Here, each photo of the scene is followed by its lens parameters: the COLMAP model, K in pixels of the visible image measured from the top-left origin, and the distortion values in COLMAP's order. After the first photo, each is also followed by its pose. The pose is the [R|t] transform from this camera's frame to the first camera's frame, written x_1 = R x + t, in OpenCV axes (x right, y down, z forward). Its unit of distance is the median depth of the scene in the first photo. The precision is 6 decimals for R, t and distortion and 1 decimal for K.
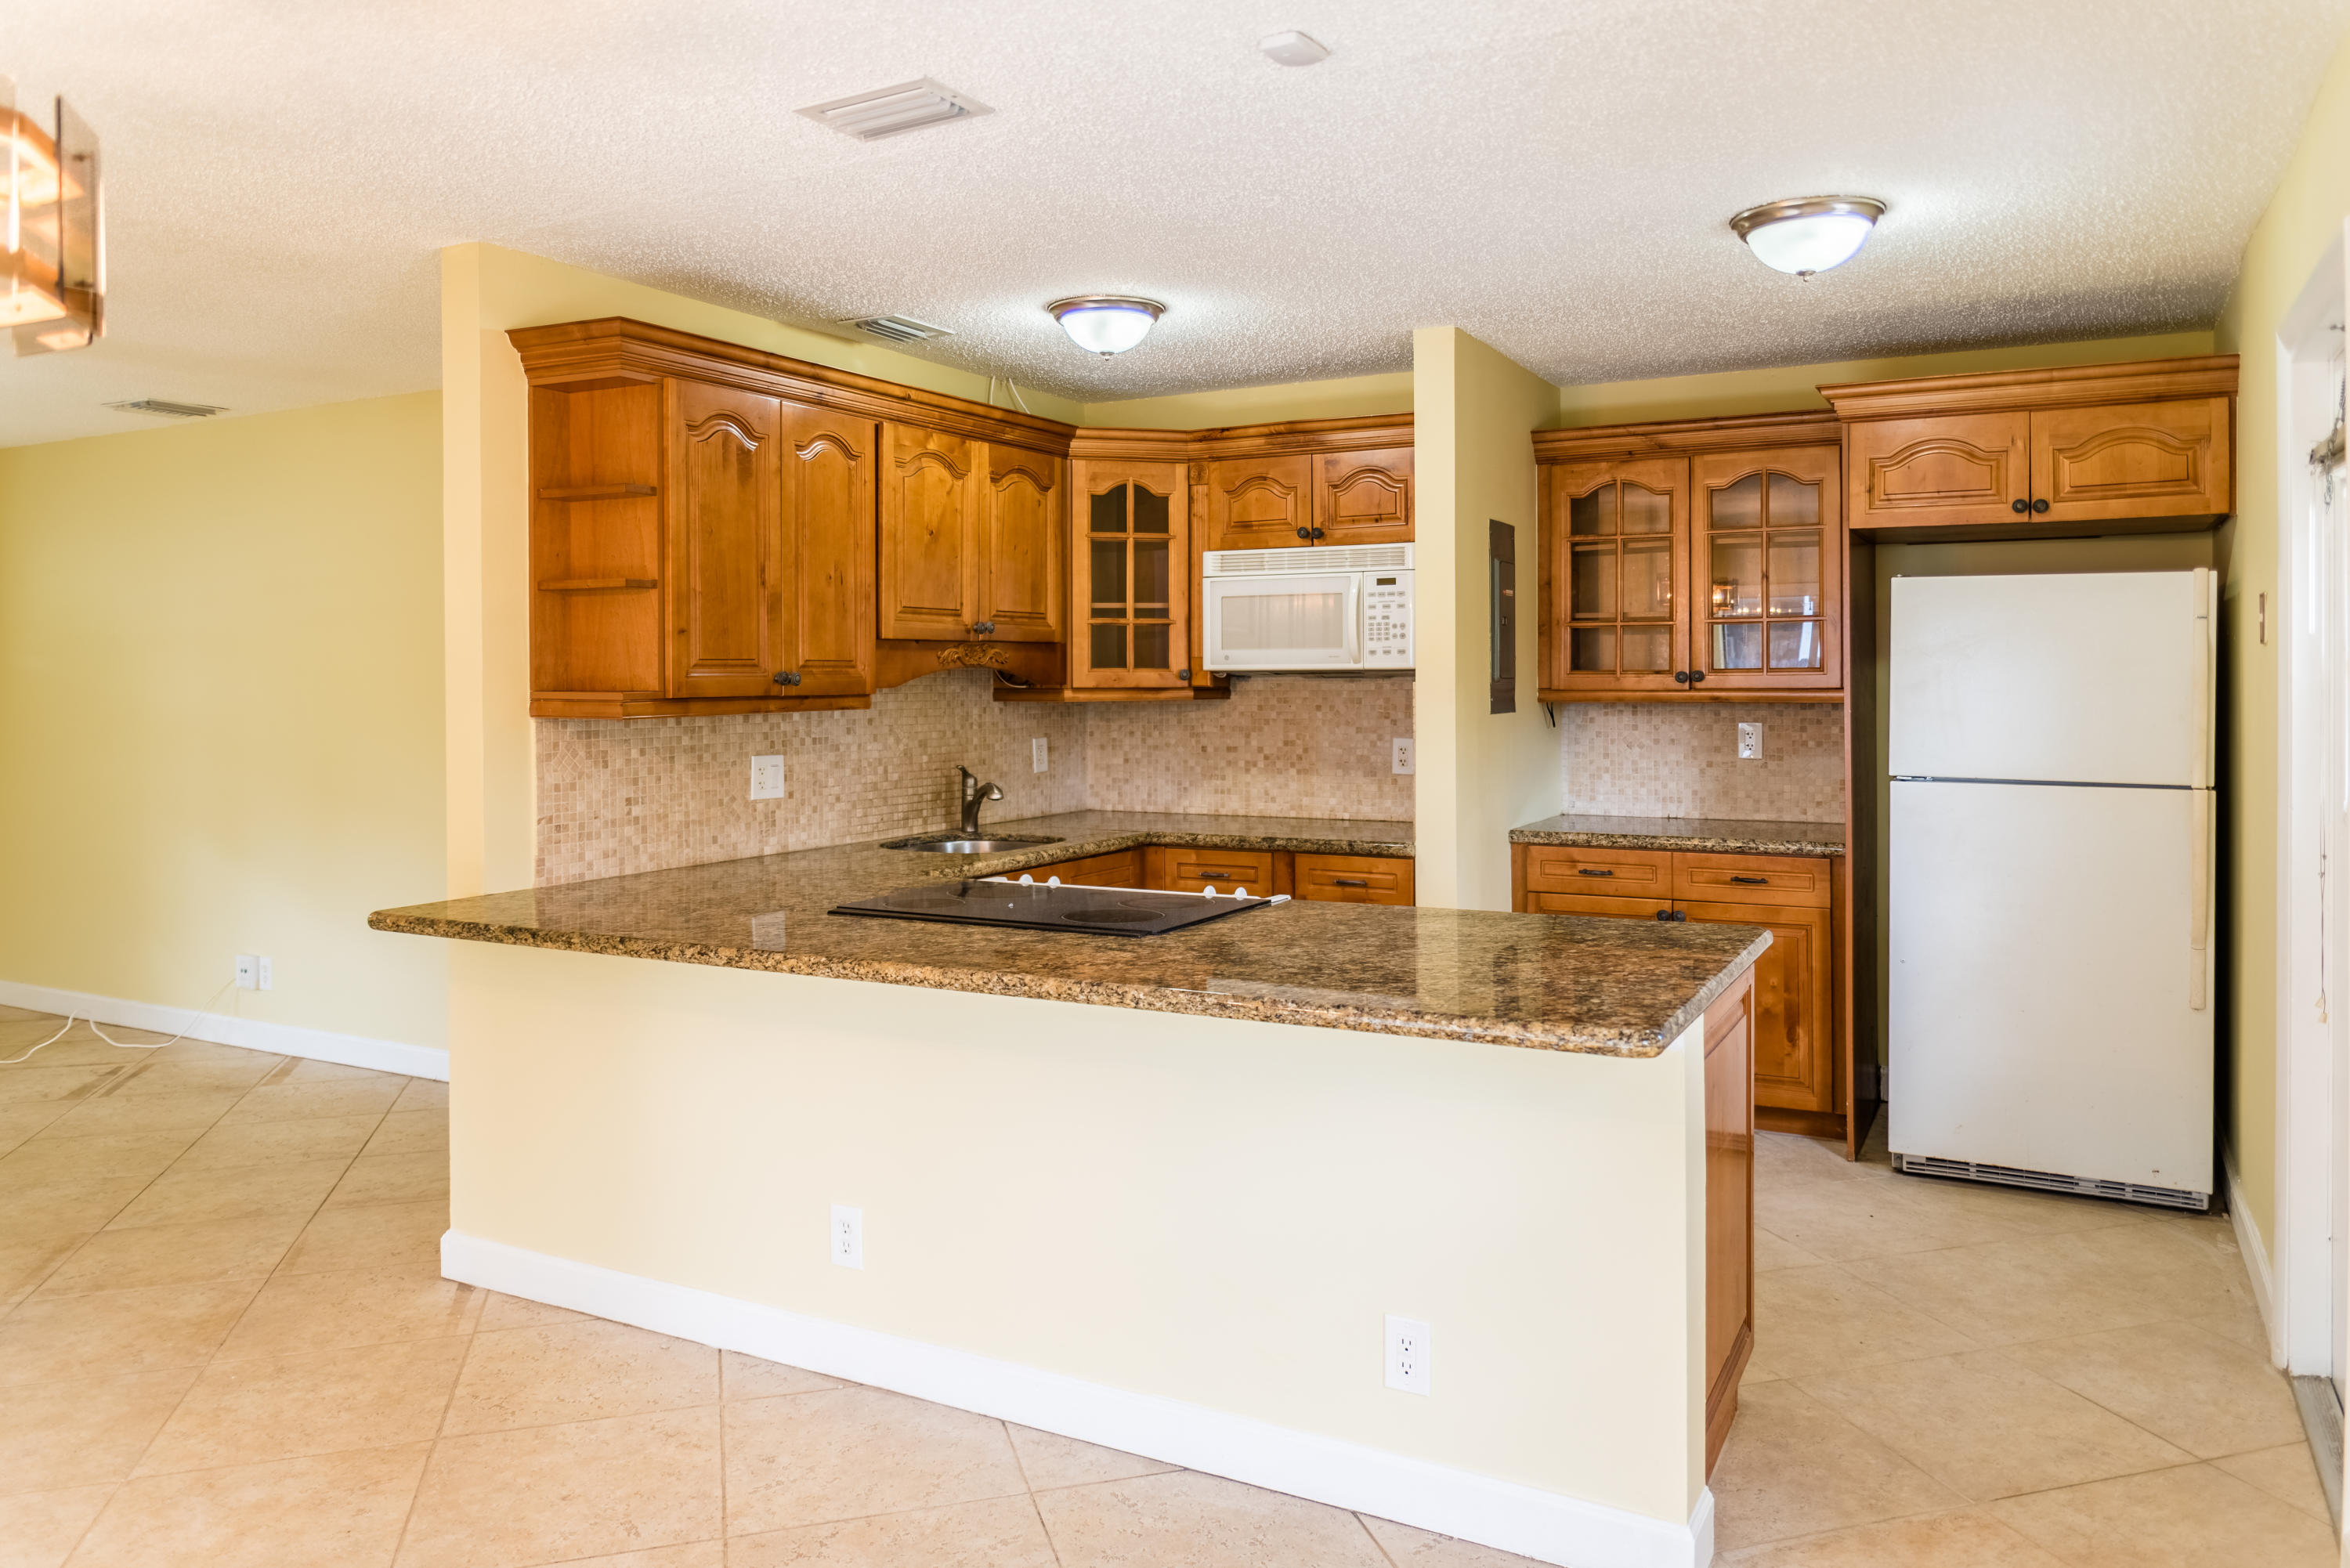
lens RADIAL K [[1641.6, 0, 1192.2], [0, 1641.6, 675.9], [0, 0, 1]] dist [-0.001076, -0.003354]
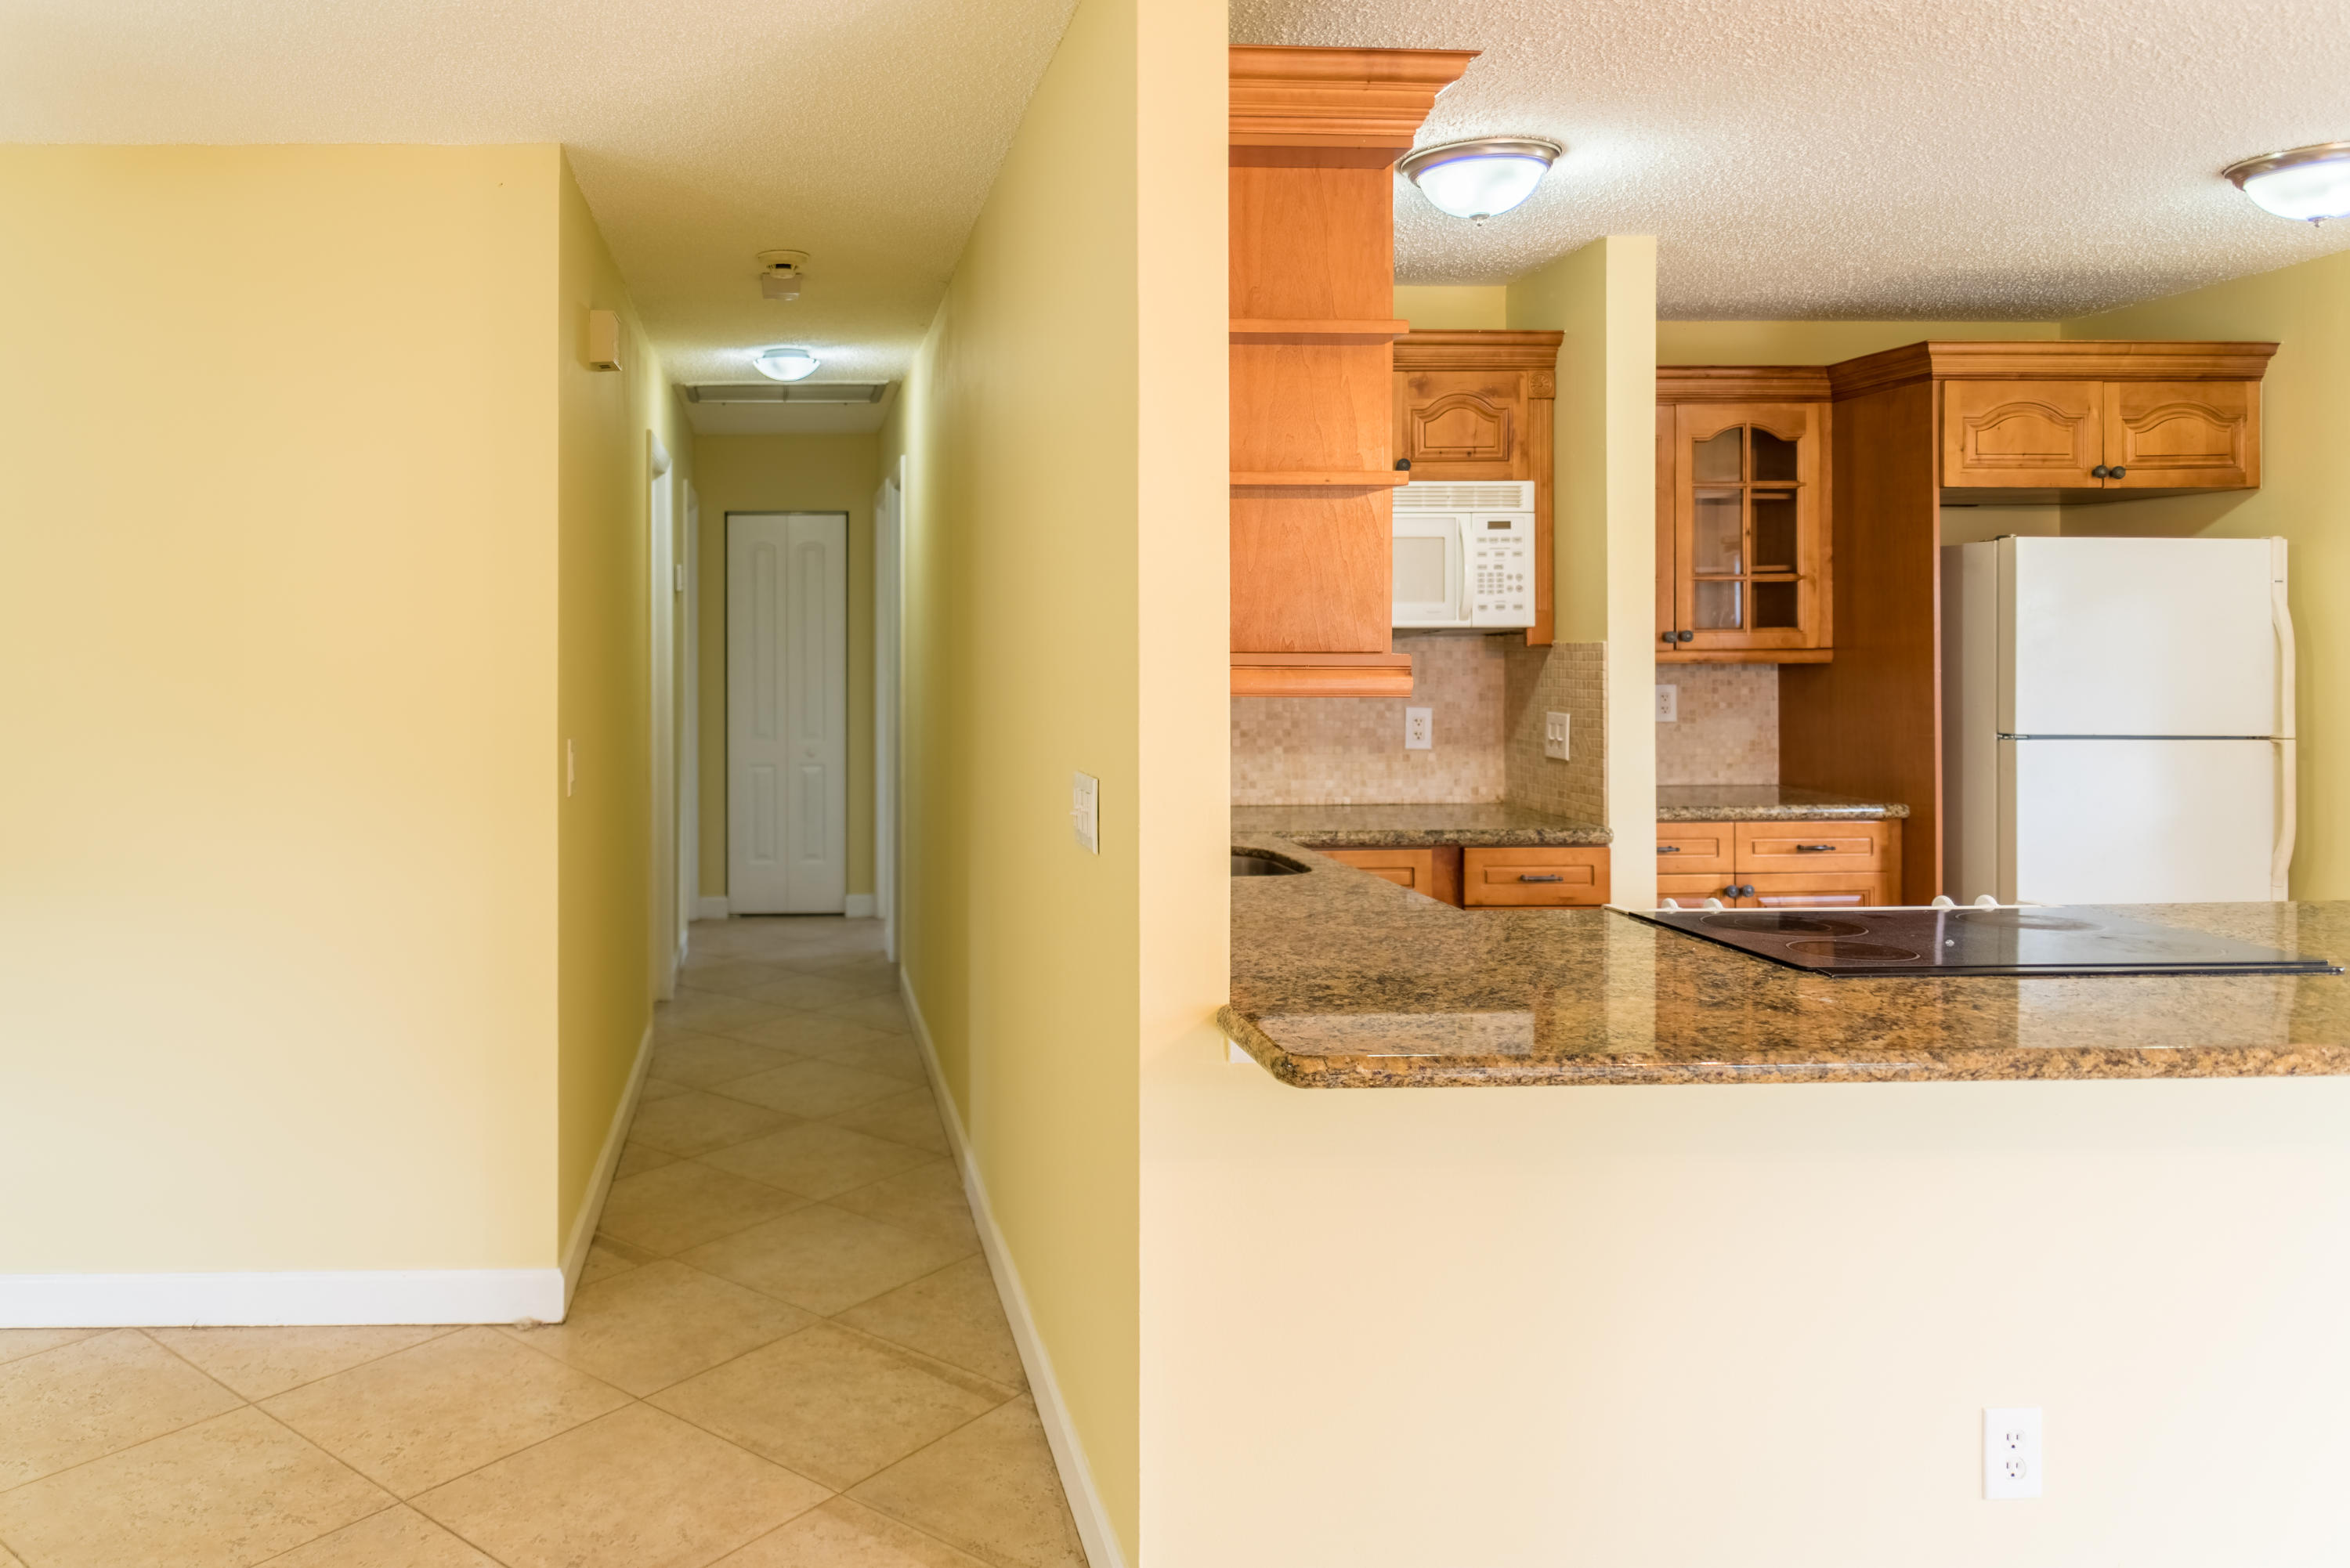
lens RADIAL K [[1721.8, 0, 1174.9], [0, 1721.8, 621.1], [0, 0, 1]] dist [0.002904, -0.001147]
pose [[0.867082, 0.005398, 0.498135, -0.620485], [0.000220, 0.999937, -0.011218, 0.003746], [-0.498165, 0.009837, 0.867027, 0.393324]]
